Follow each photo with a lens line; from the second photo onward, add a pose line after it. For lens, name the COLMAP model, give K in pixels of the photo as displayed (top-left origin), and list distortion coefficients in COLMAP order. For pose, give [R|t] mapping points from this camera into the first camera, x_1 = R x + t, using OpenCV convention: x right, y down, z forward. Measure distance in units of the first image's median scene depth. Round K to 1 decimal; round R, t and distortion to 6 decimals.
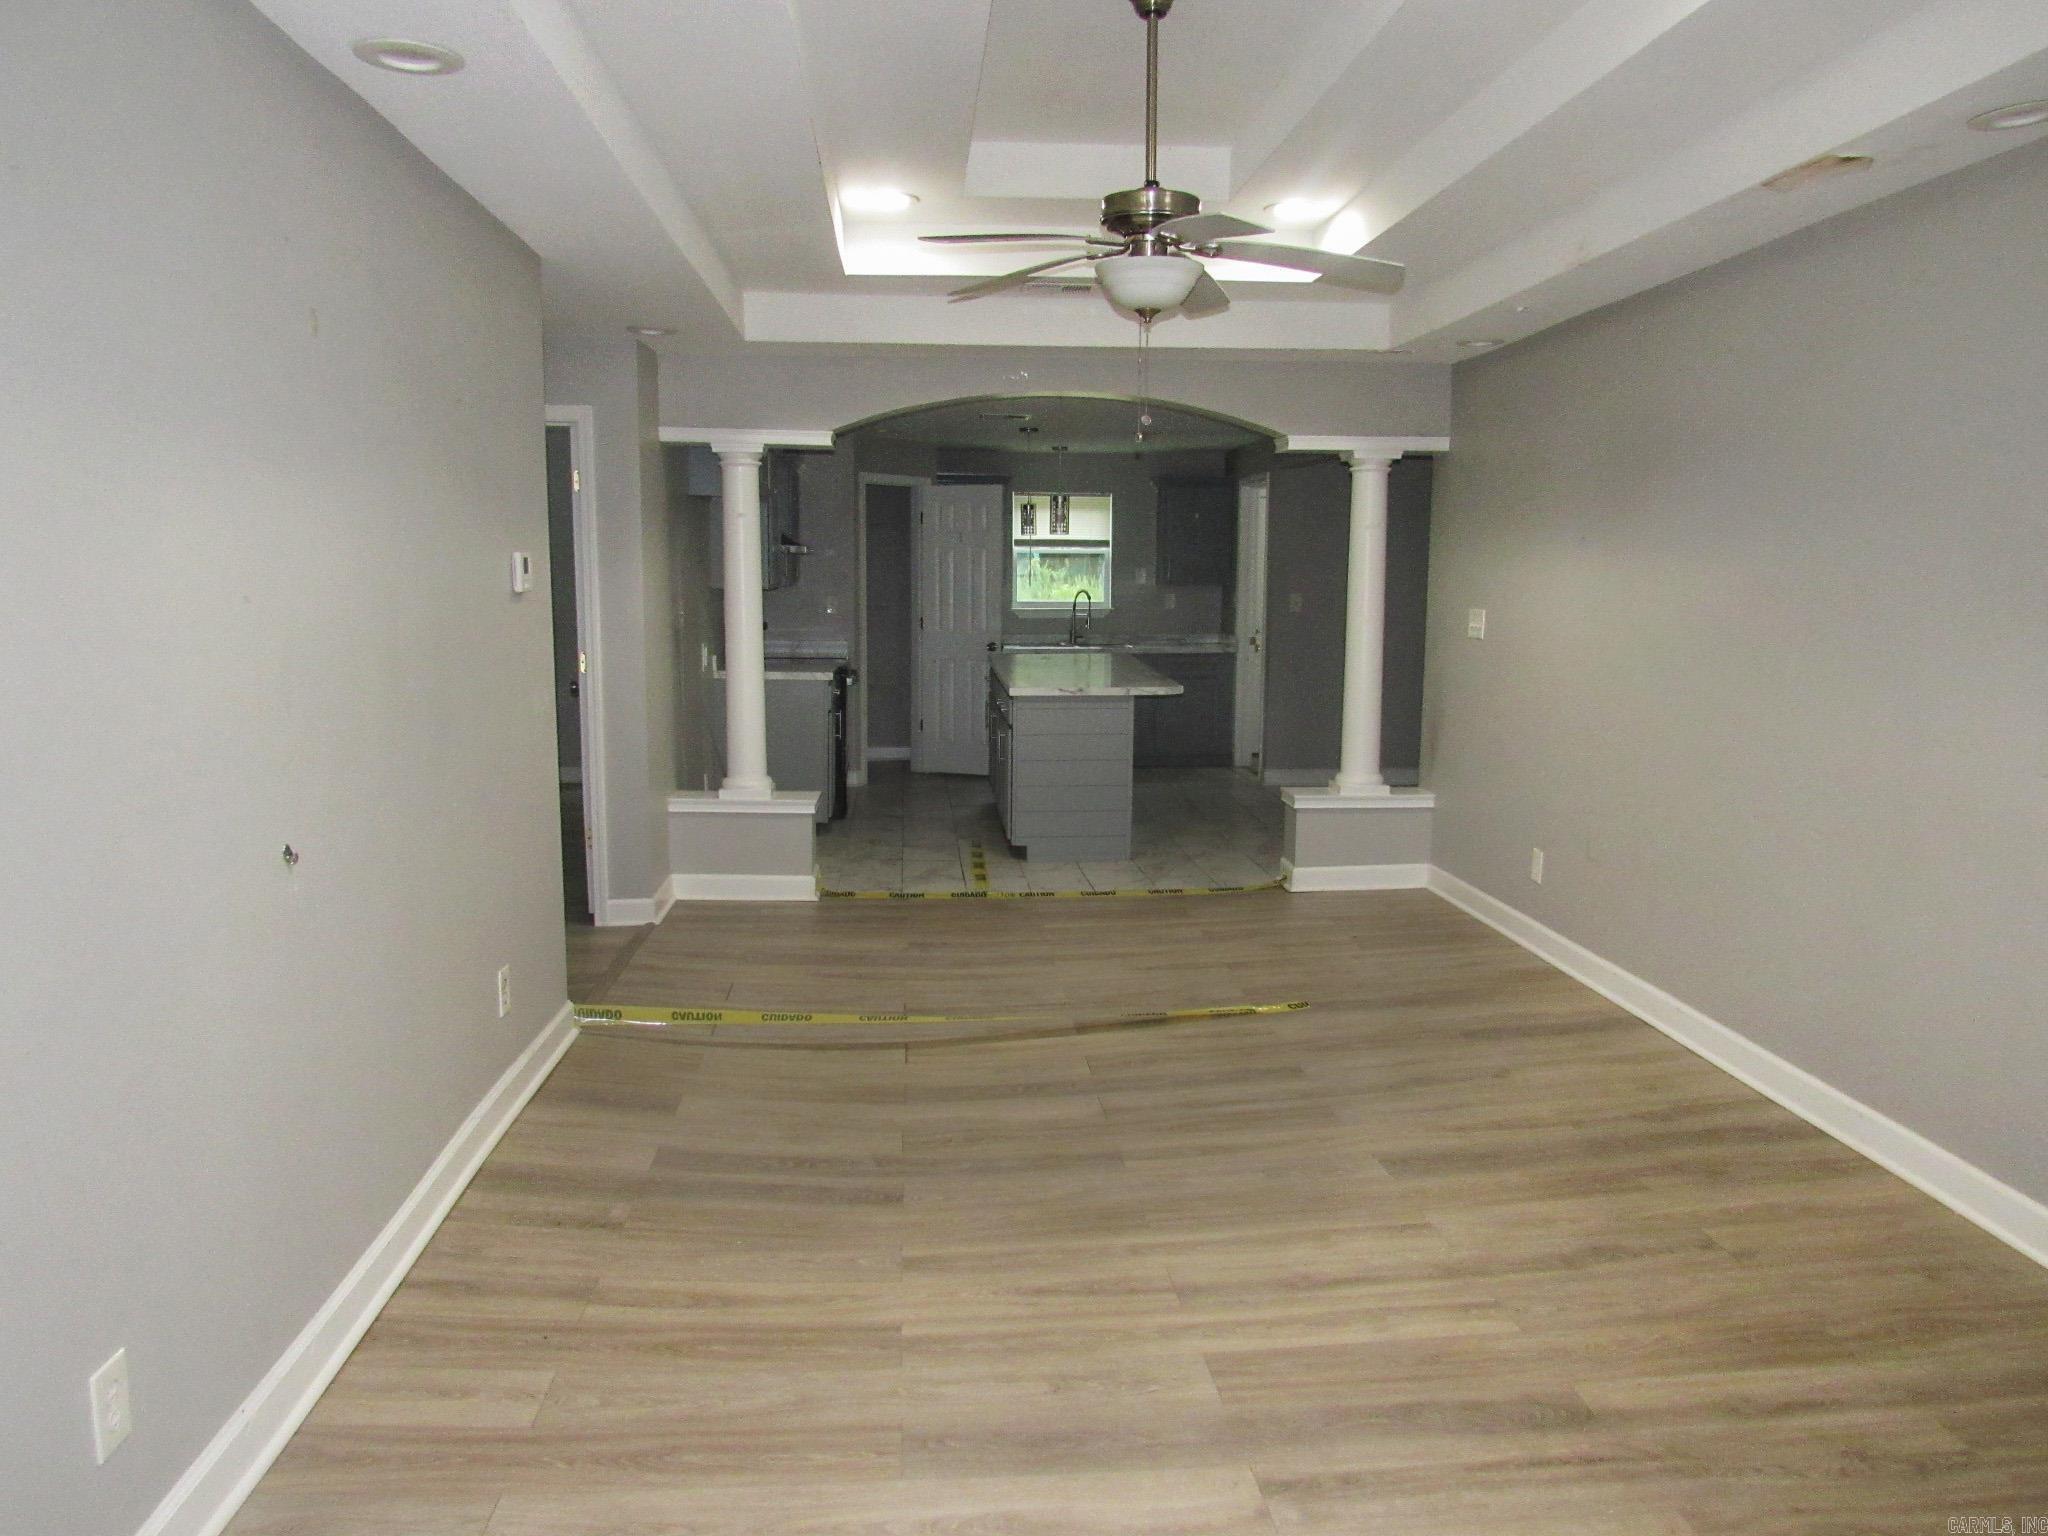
lens RADIAL K [[1482.5, 0, 1031.3], [0, 1482.5, 765.1], [0, 0, 1]] dist [-0.004636, -0.001219]
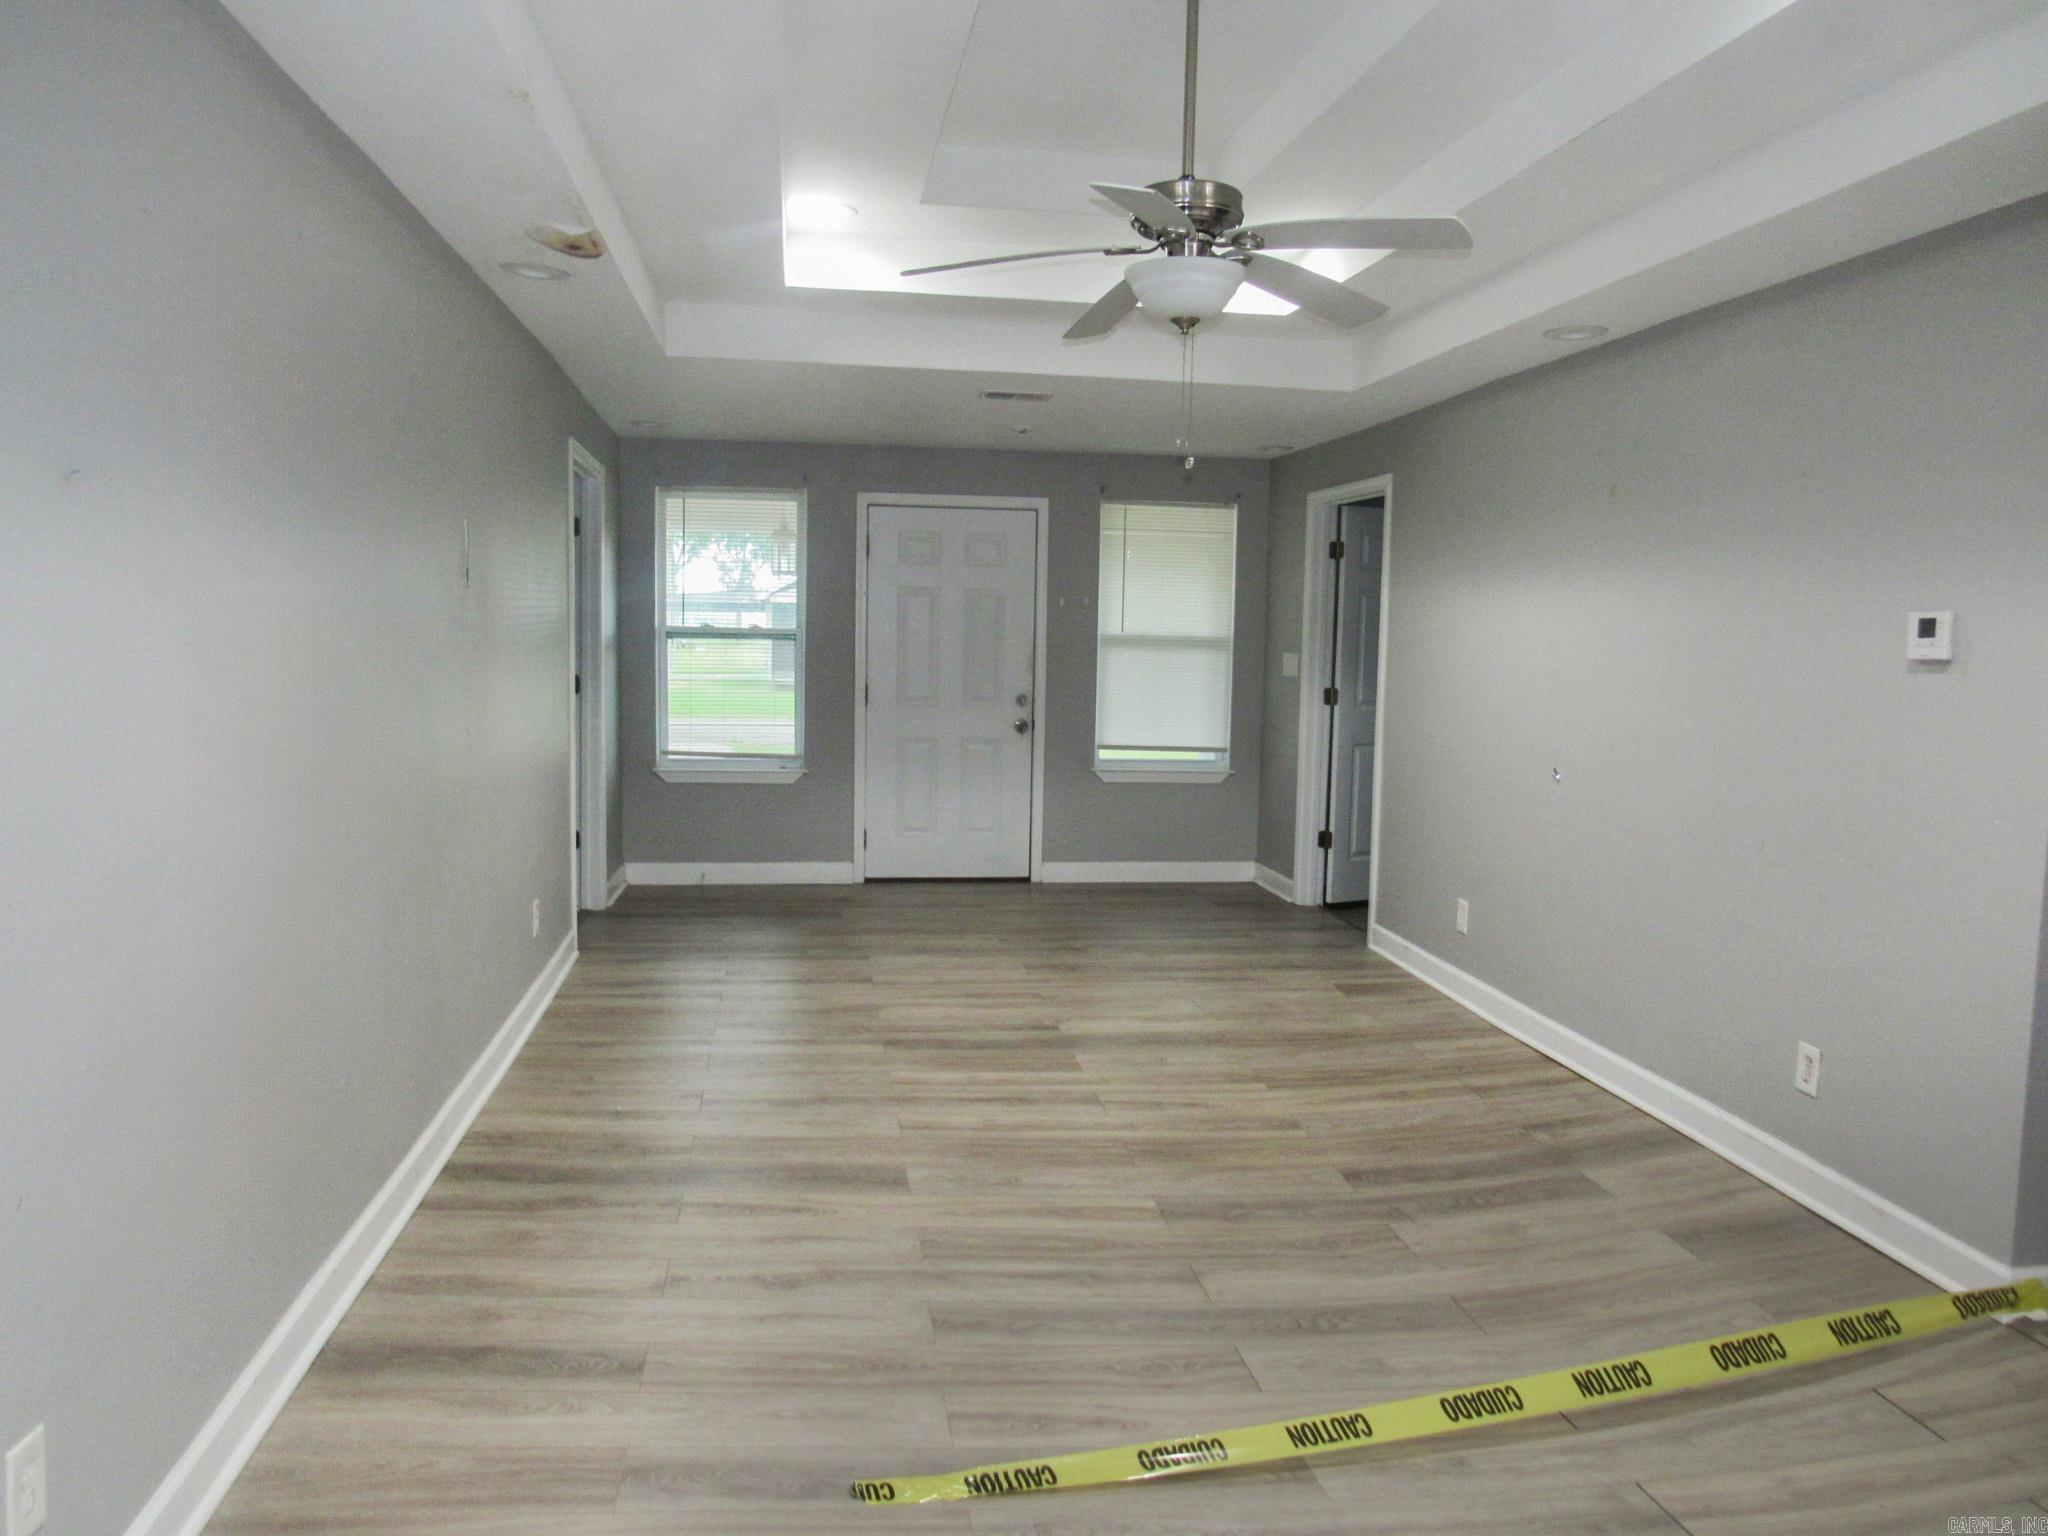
lens RADIAL K [[1482.5, 0, 1031.3], [0, 1482.5, 765.1], [0, 0, 1]] dist [-0.004636, -0.001219]
pose [[-0.996904, -0.024871, -0.074597, 0.247892], [-0.040735, 0.974787, 0.219386, -0.256557], [0.067260, 0.221745, -0.972782, 2.060289]]
